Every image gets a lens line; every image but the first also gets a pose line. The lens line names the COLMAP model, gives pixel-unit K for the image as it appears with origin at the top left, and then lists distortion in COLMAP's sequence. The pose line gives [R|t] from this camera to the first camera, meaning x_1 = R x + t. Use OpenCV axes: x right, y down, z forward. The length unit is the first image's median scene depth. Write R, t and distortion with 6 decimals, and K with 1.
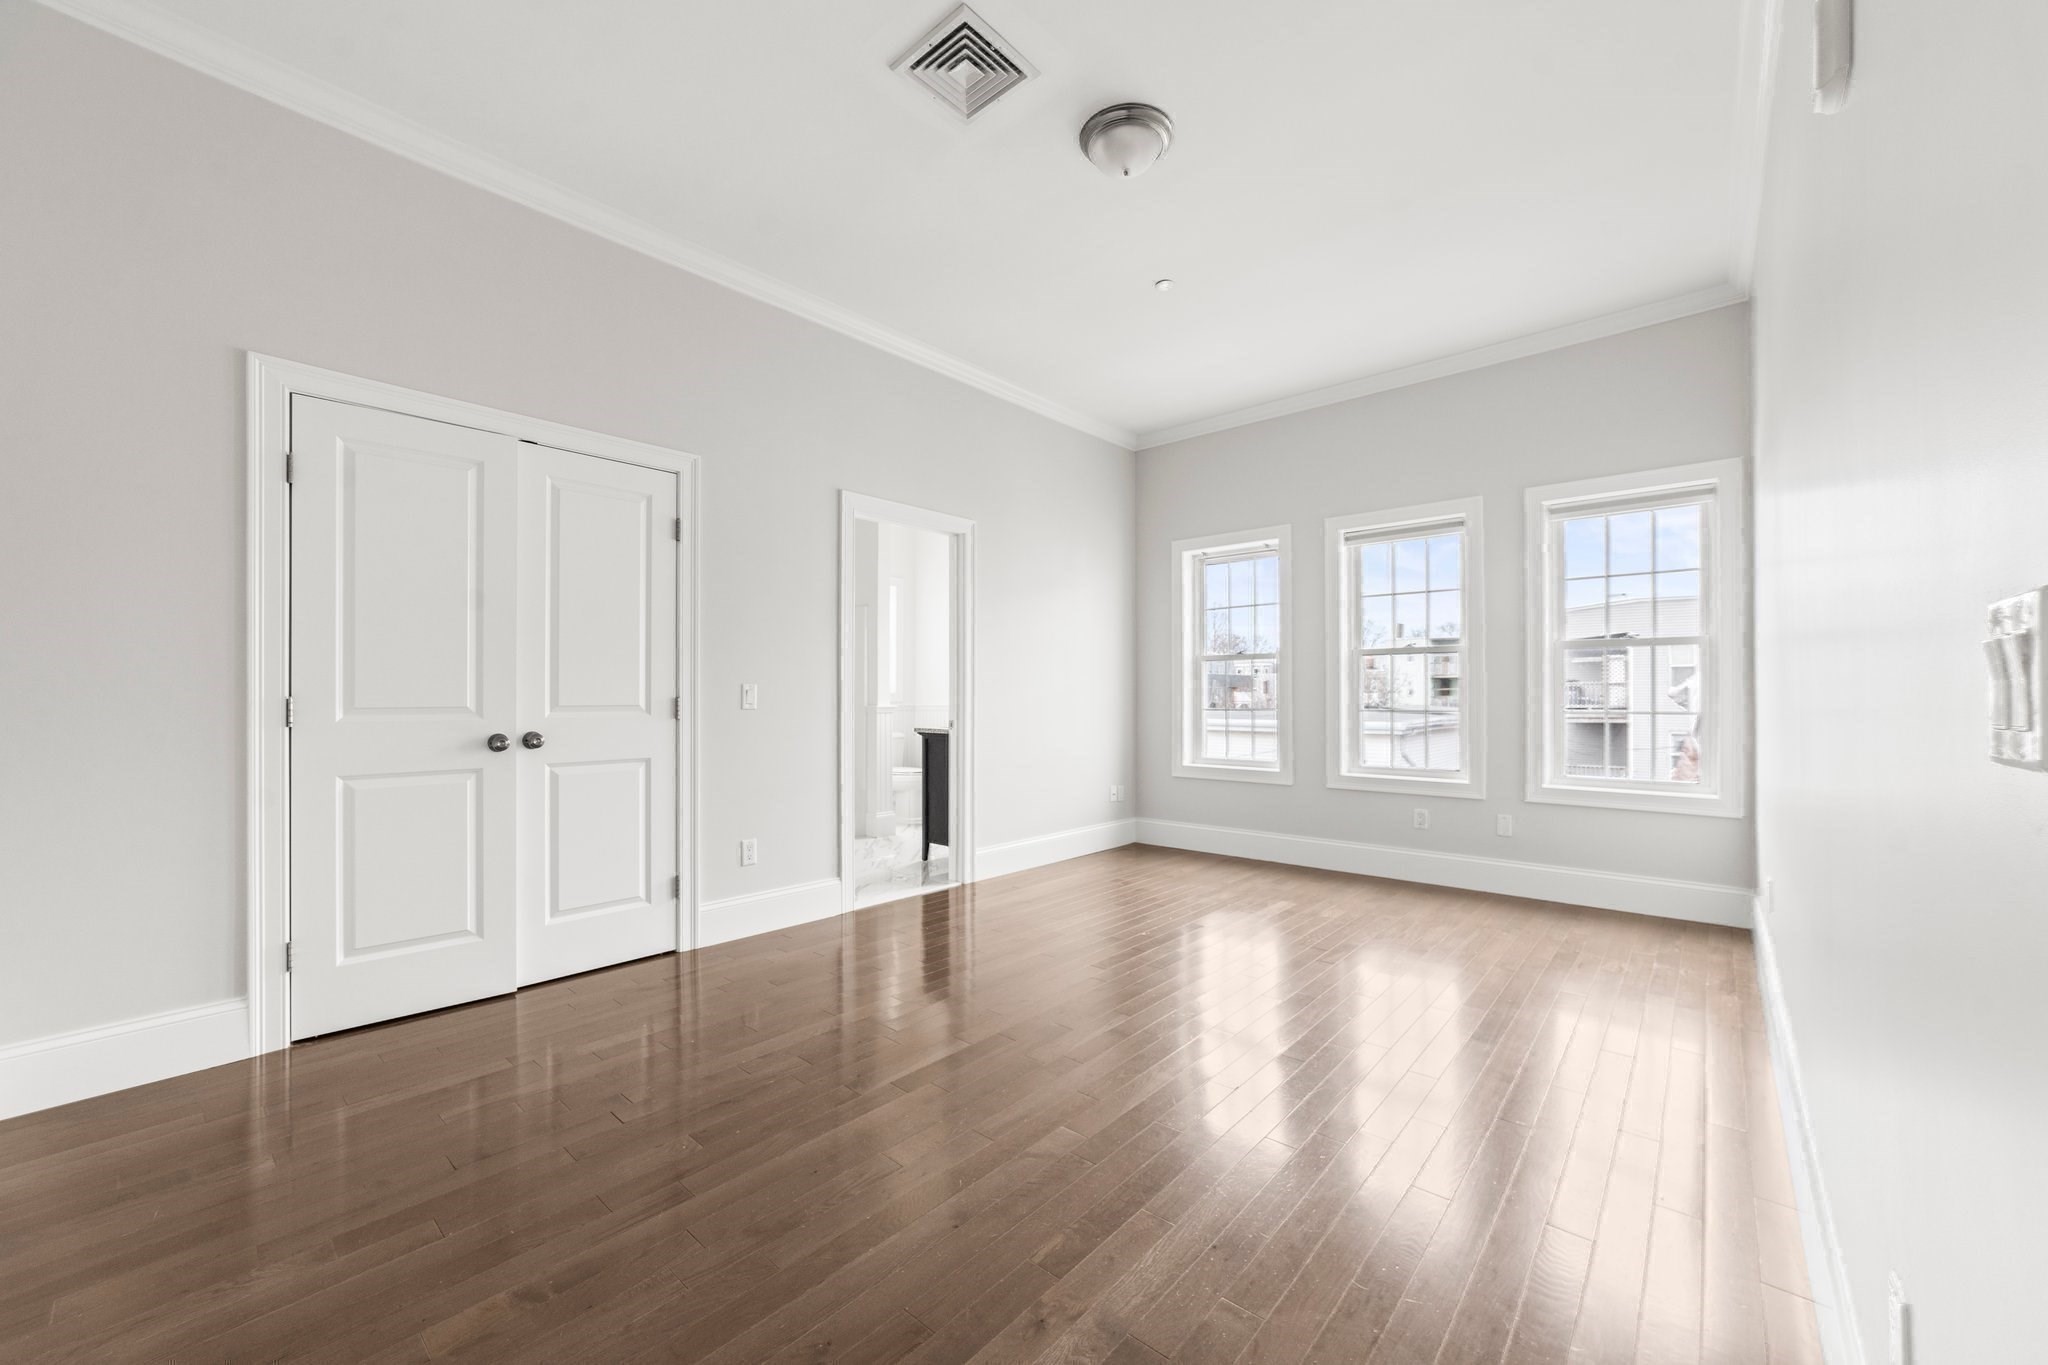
lens RADIAL K [[790.6, 0, 1036.0], [0, 790.6, 691.9], [0, 0, 1]] dist [-0.020661, 0.007890]
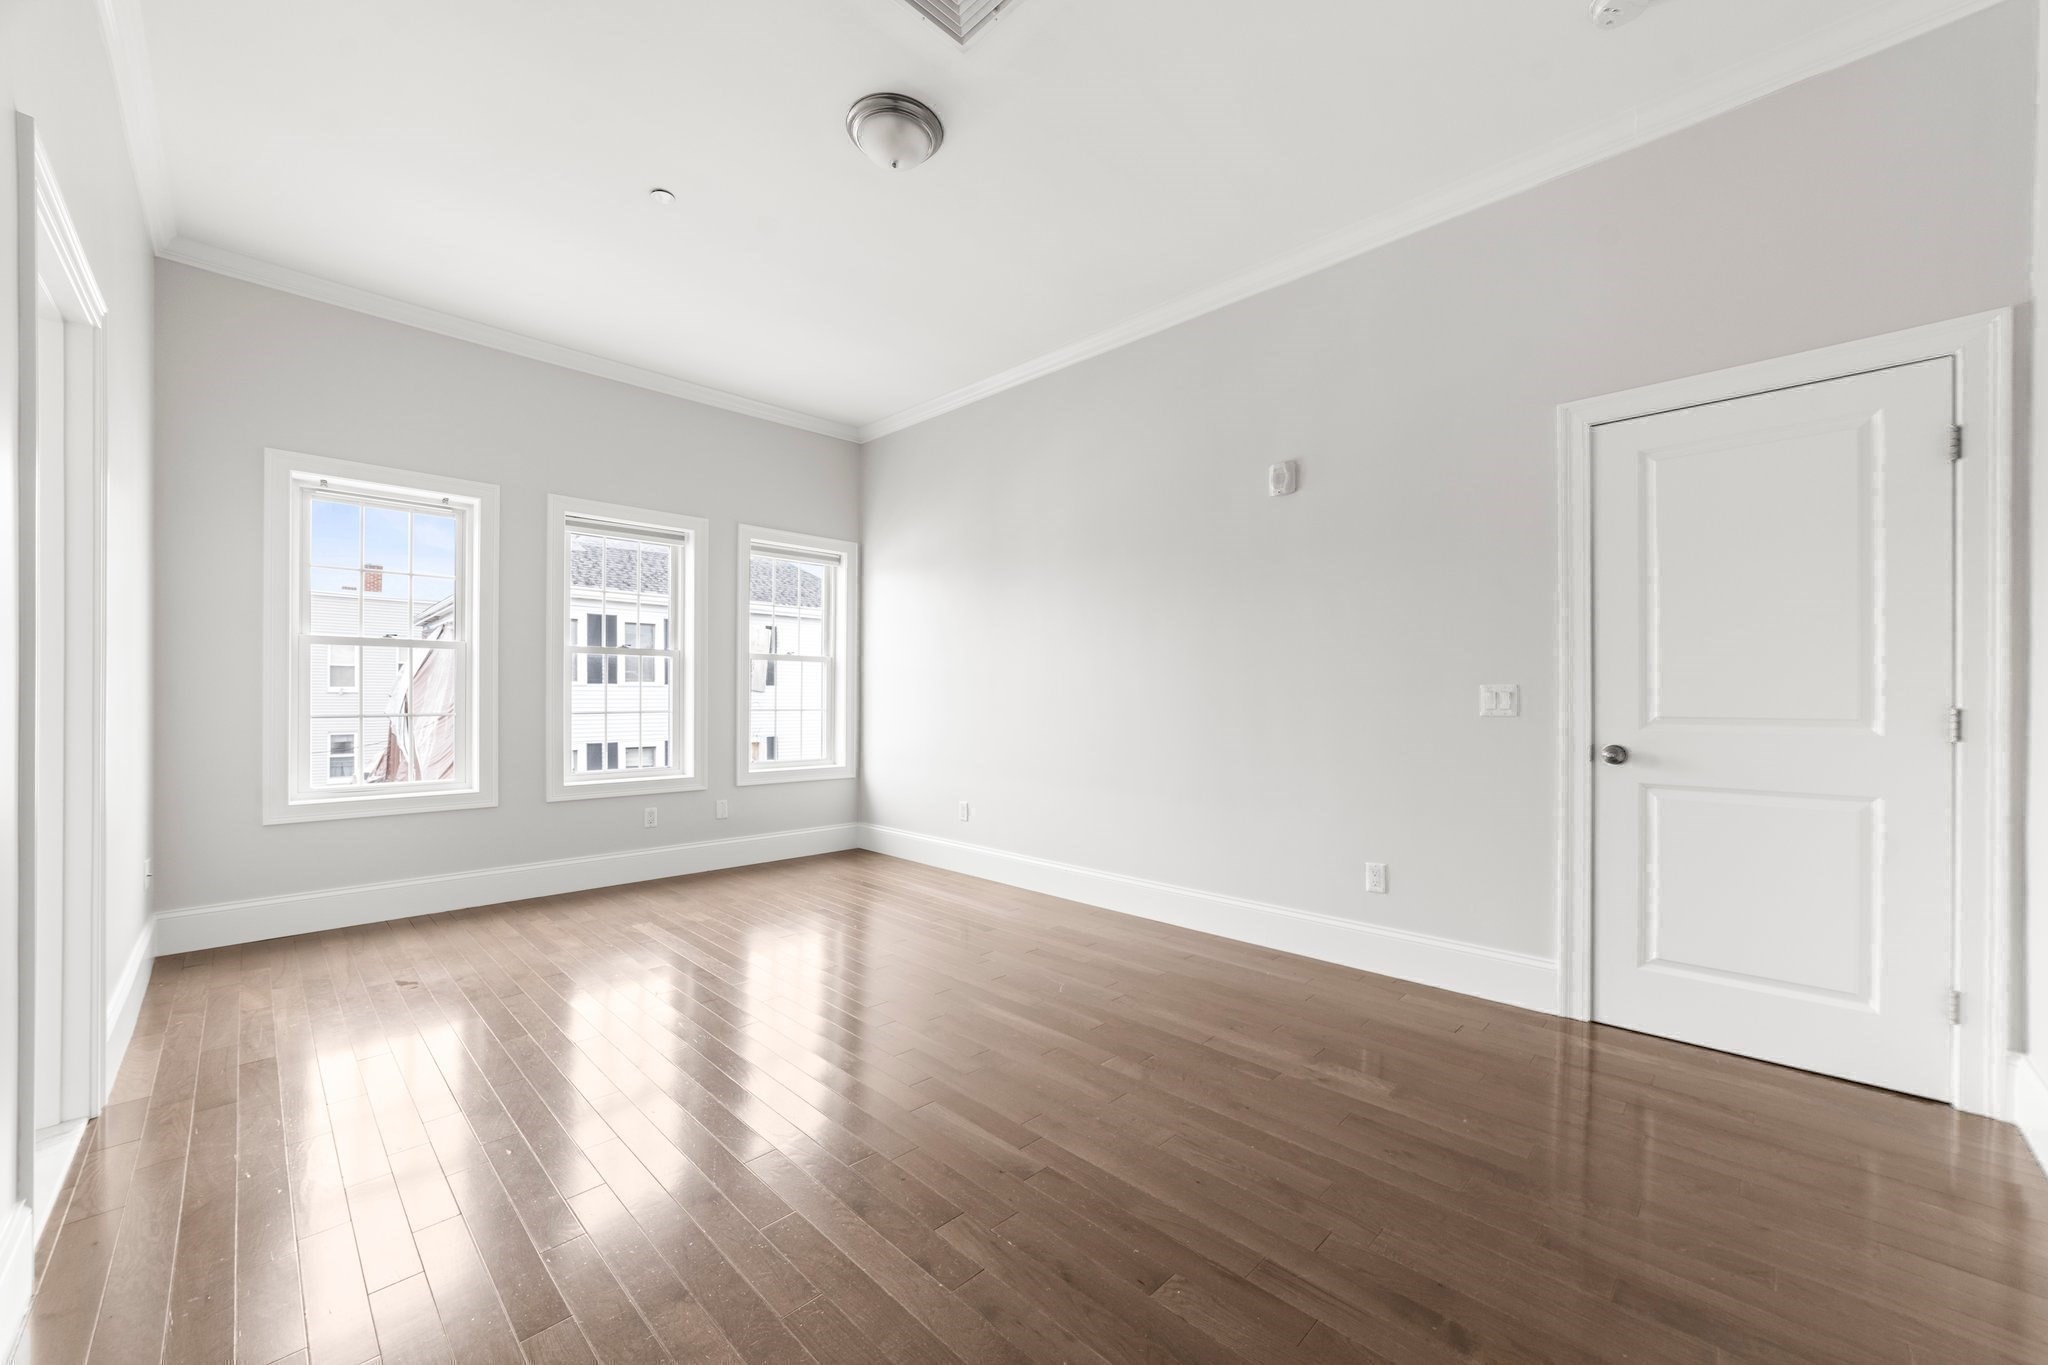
lens RADIAL K [[790.6, 0, 1023.4], [0, 790.6, 695.9], [0, 0, 1]] dist [-0.020661, 0.007890]
pose [[0.059938, 0.003015, 0.998198, -0.593163], [-0.009440, 0.999952, -0.002453, 0.001654], [-0.998157, -0.009276, 0.059964, 0.539150]]
